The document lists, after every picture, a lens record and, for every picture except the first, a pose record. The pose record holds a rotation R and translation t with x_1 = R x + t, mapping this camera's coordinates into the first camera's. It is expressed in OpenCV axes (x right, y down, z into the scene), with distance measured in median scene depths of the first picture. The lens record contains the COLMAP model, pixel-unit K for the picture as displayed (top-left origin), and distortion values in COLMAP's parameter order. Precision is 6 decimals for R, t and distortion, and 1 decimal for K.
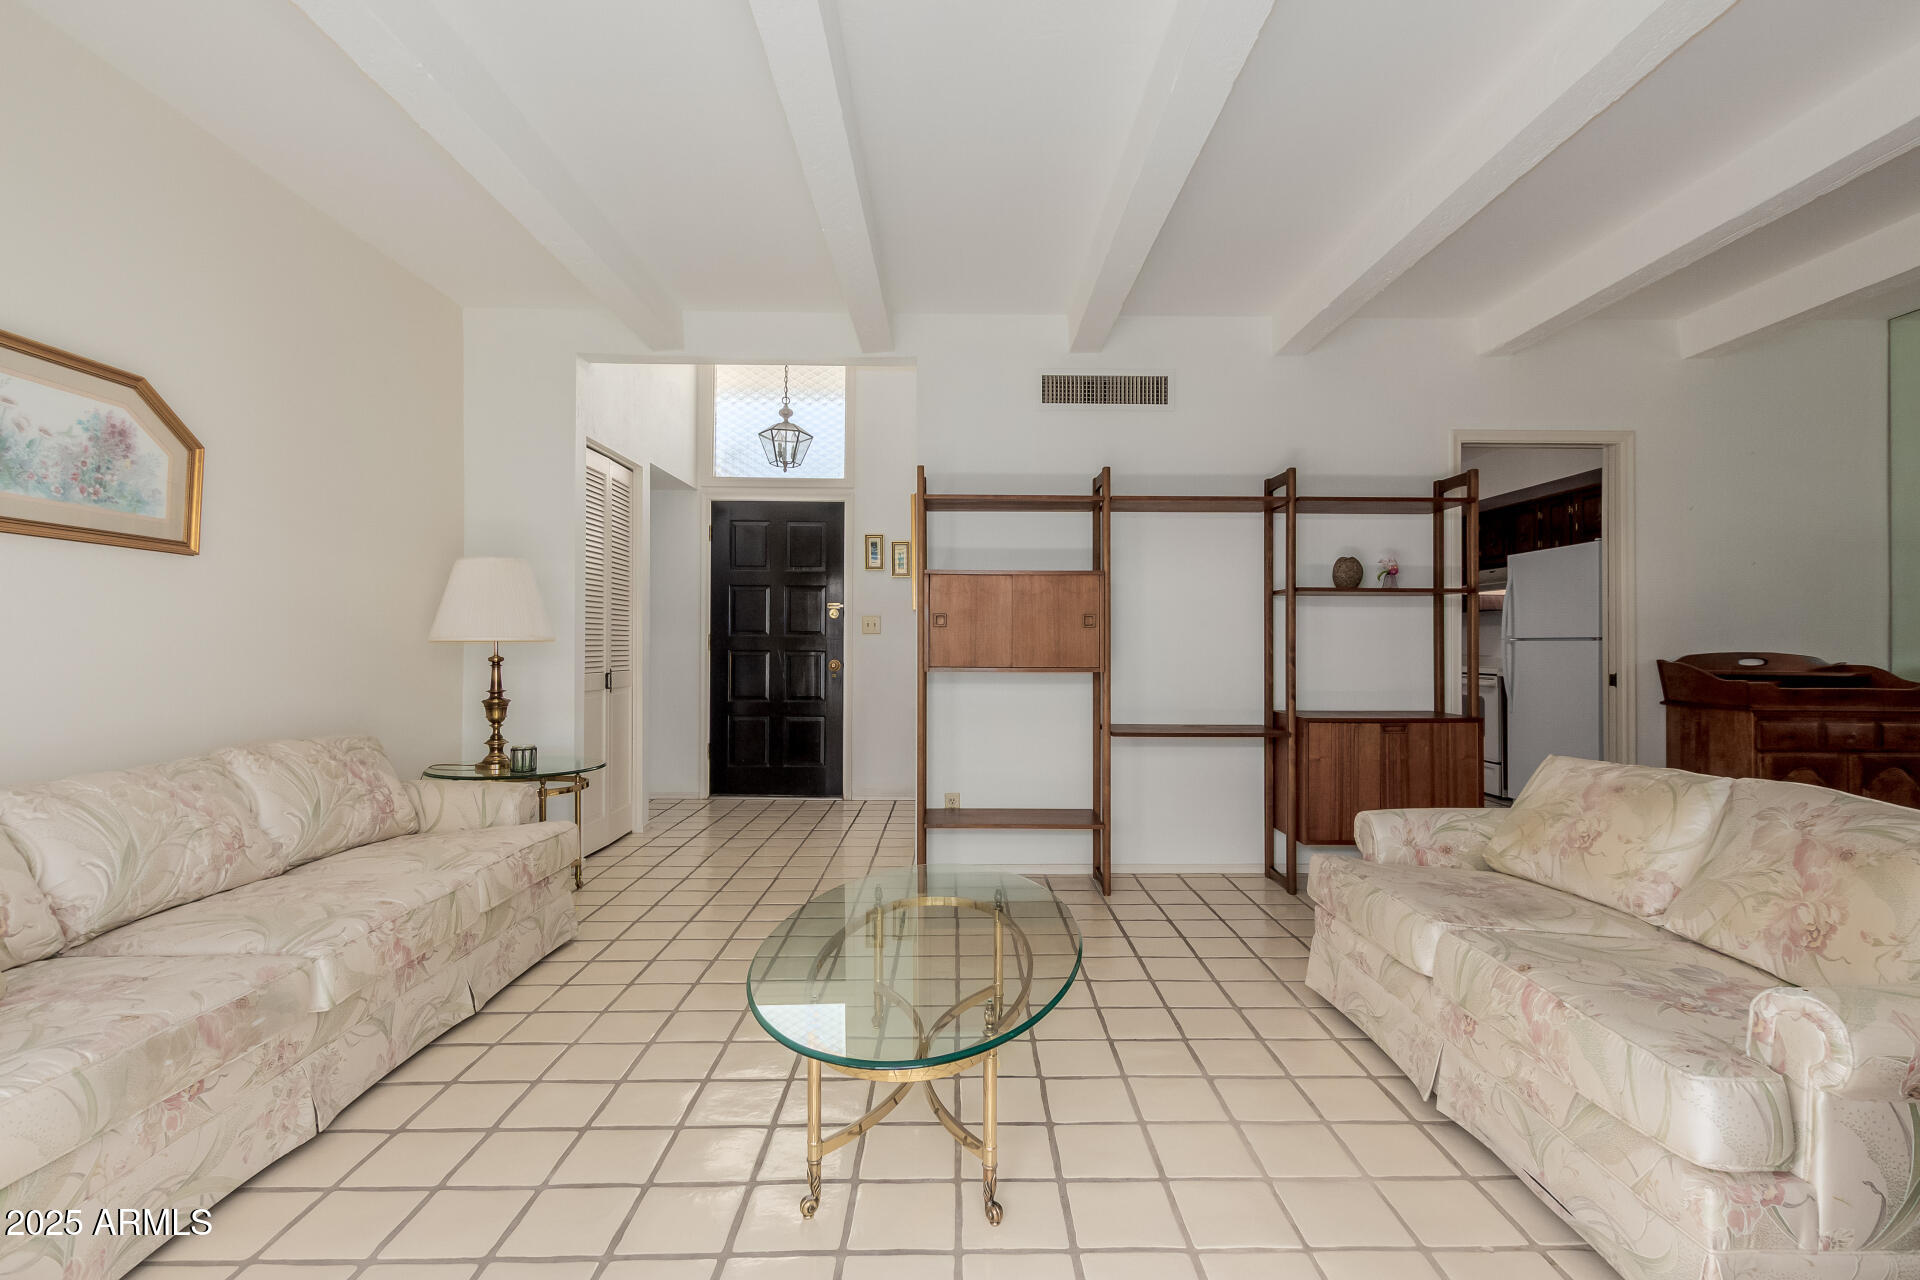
lens RADIAL K [[897.5, 0, 963.7], [0, 897.5, 626.9], [0, 0, 1]] dist [0.003608, -0.002205]
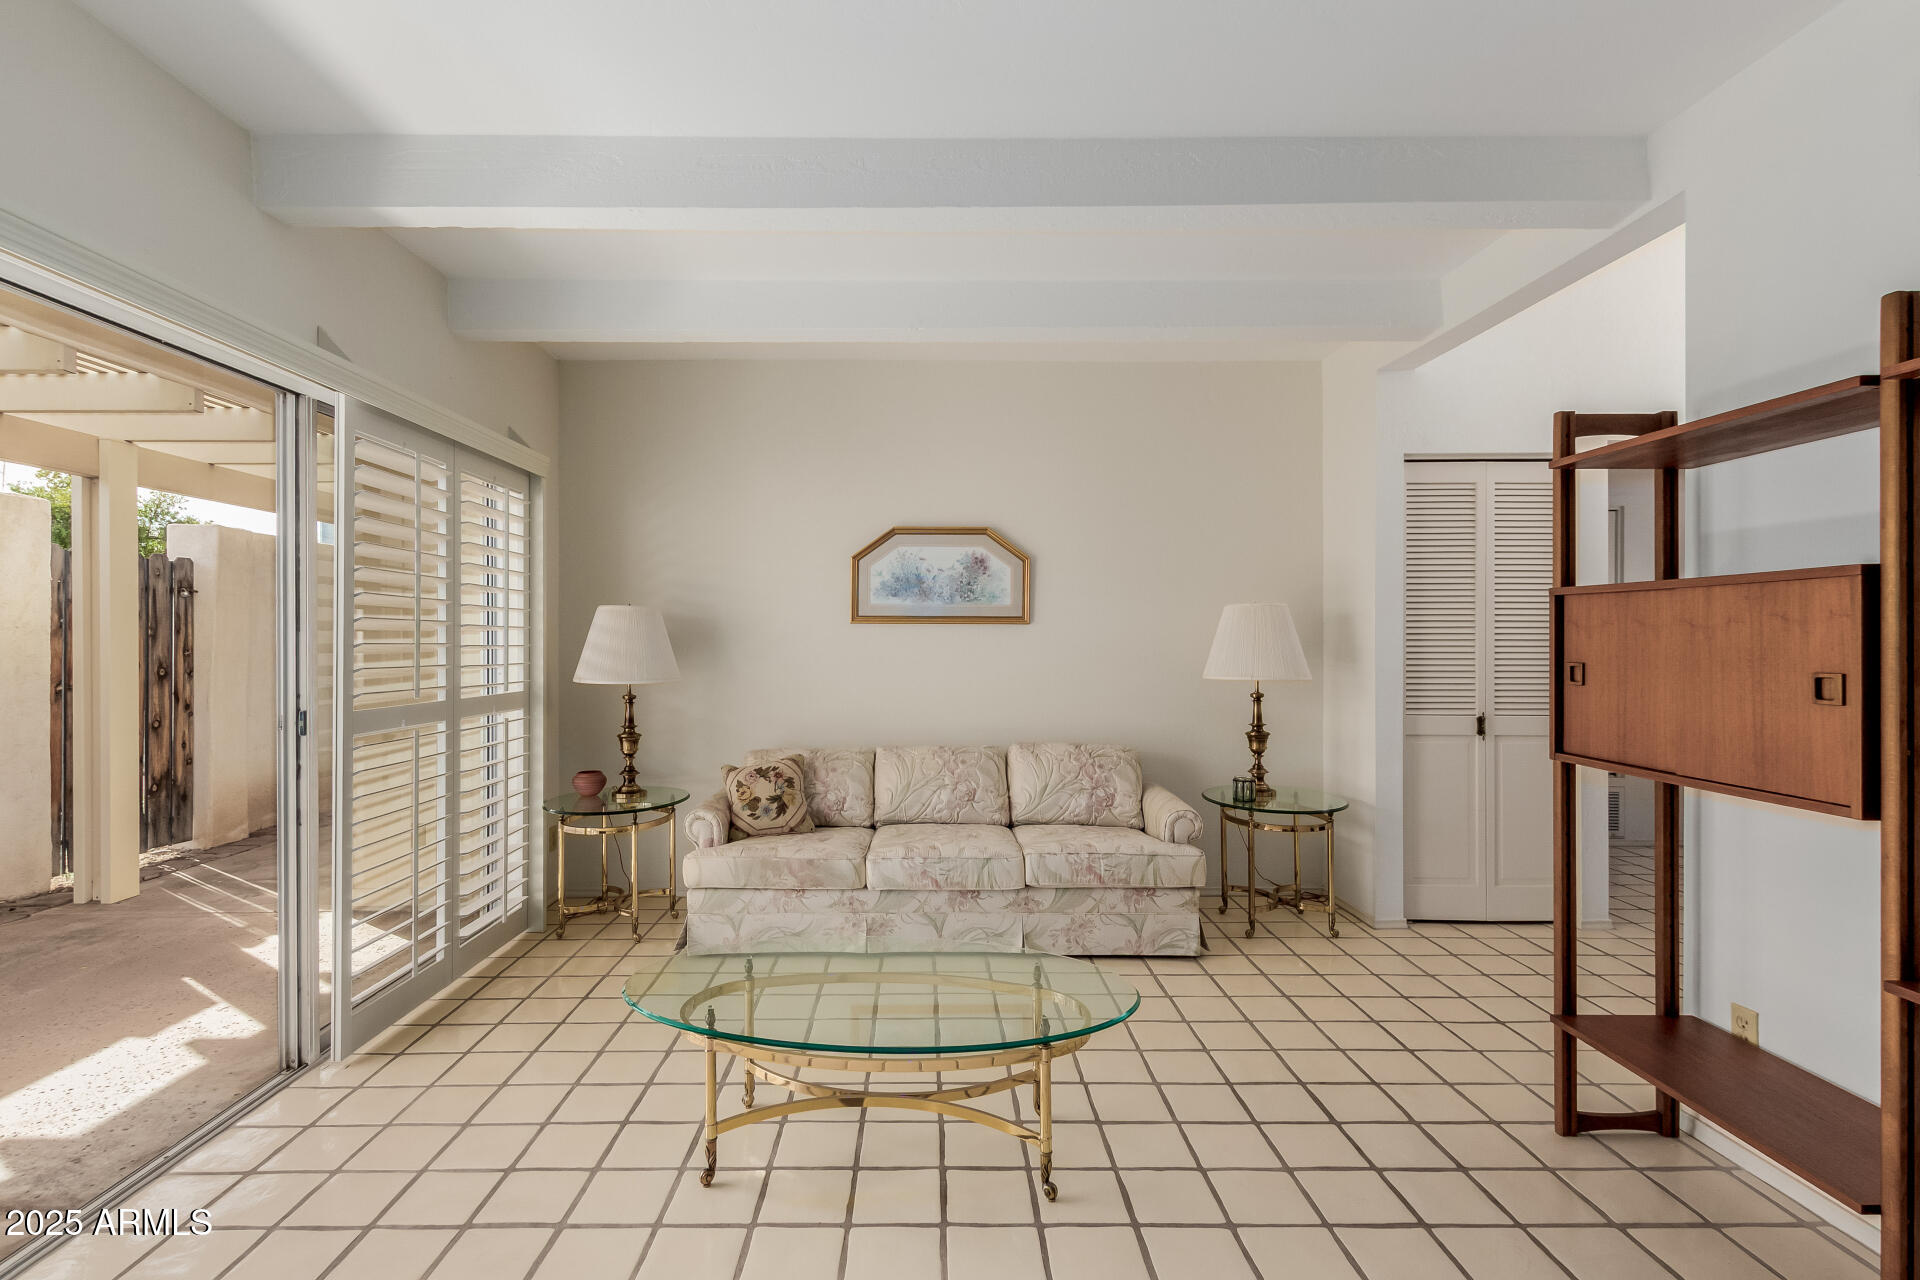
lens RADIAL K [[936.0, 0, 918.5], [0, 936.0, 638.8], [0, 0, 1]] dist [0.002264, 0.005462]
pose [[-0.017646, -0.003052, -0.999840, 0.846306], [0.020624, 0.999781, -0.003416, -0.051113], [0.999632, -0.020681, -0.017579, 0.820474]]
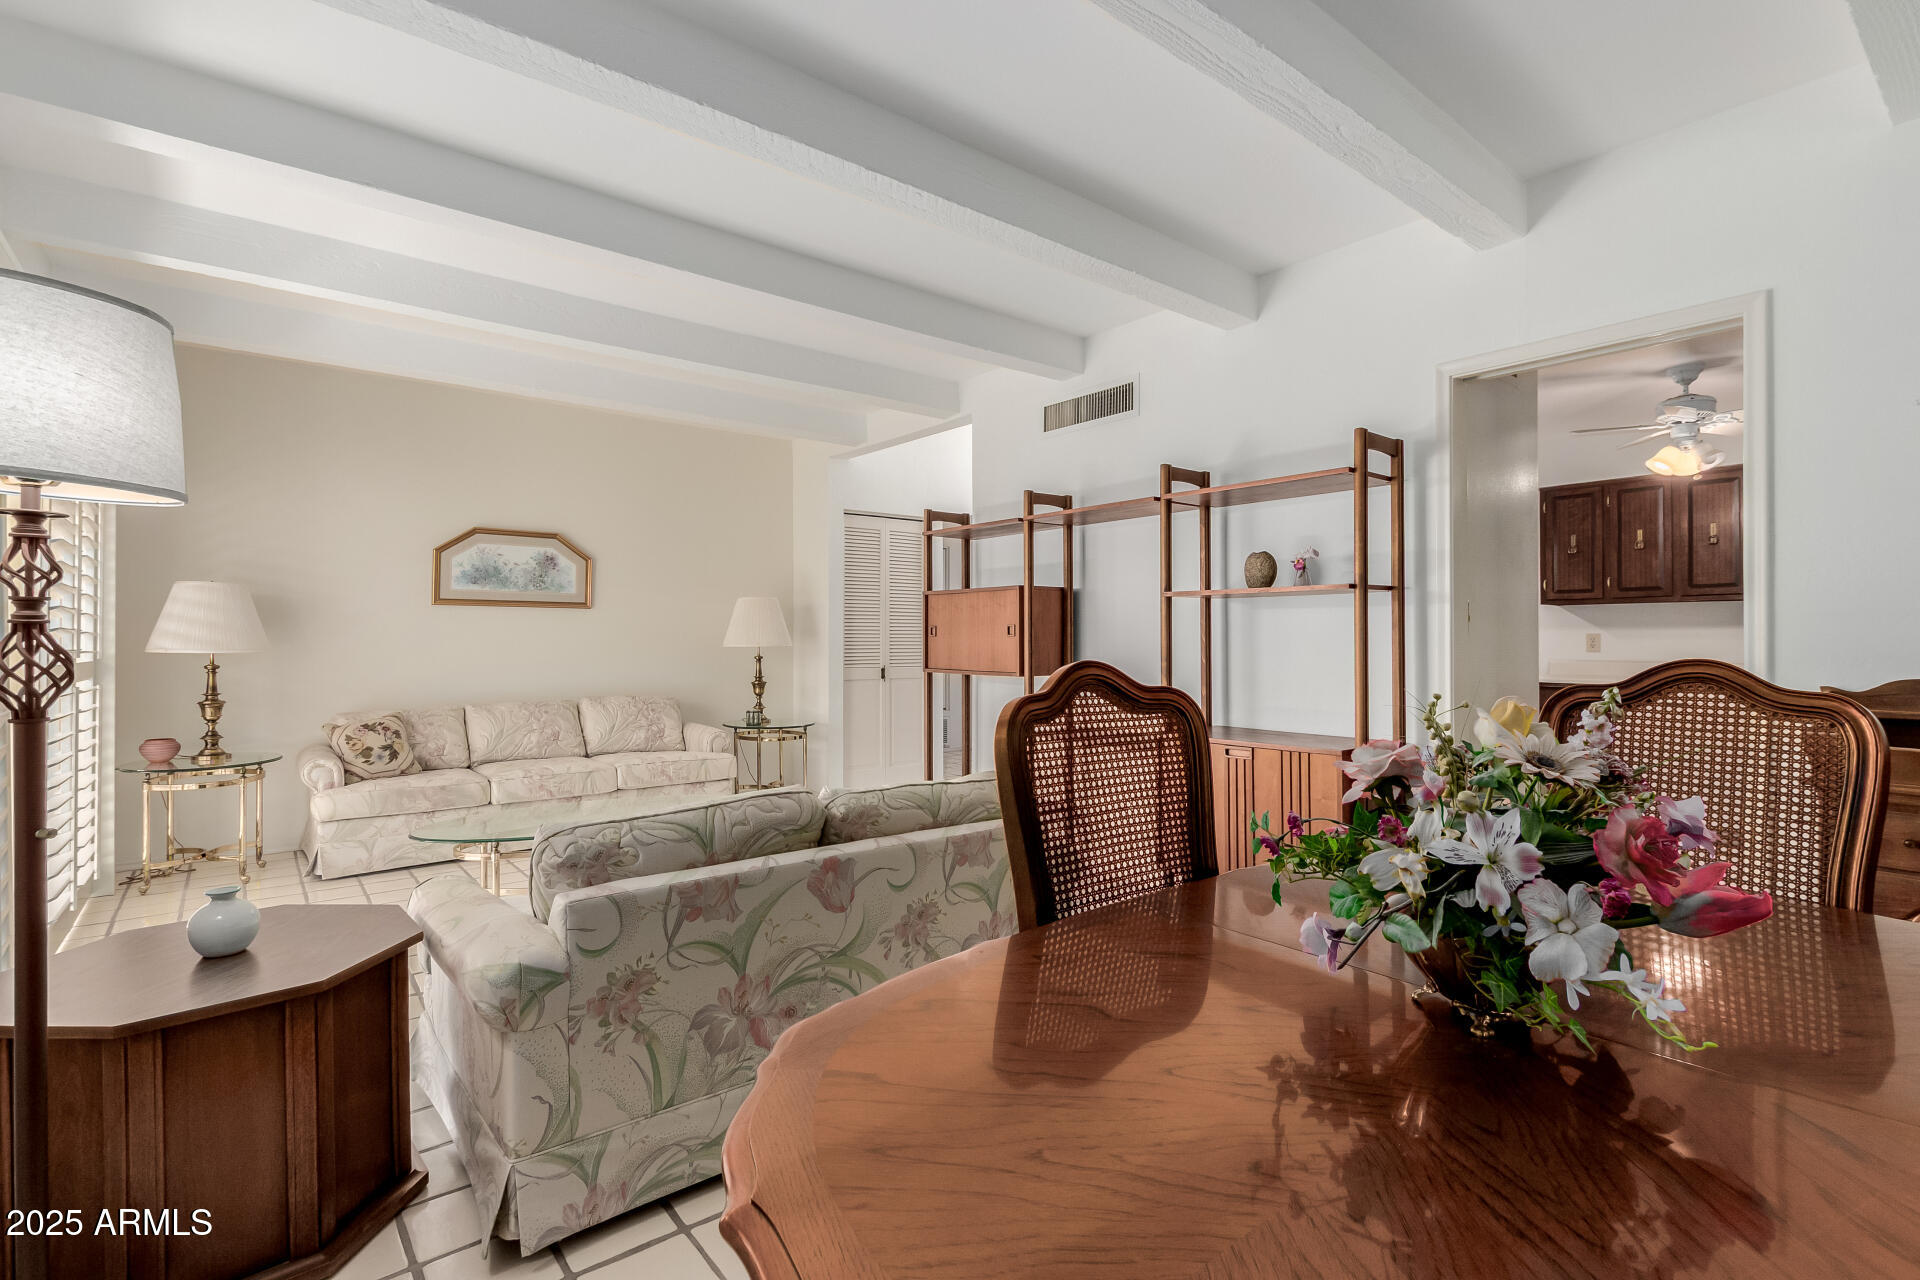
lens RADIAL K [[897.5, 0, 987.8], [0, 897.5, 644.5], [0, 0, 1]] dist [0.003608, -0.002205]
pose [[0.625253, 0.000184, -0.780422, 1.421976], [0.017408, 0.999748, 0.014182, -0.007351], [0.780228, -0.022453, 0.625092, 0.386894]]
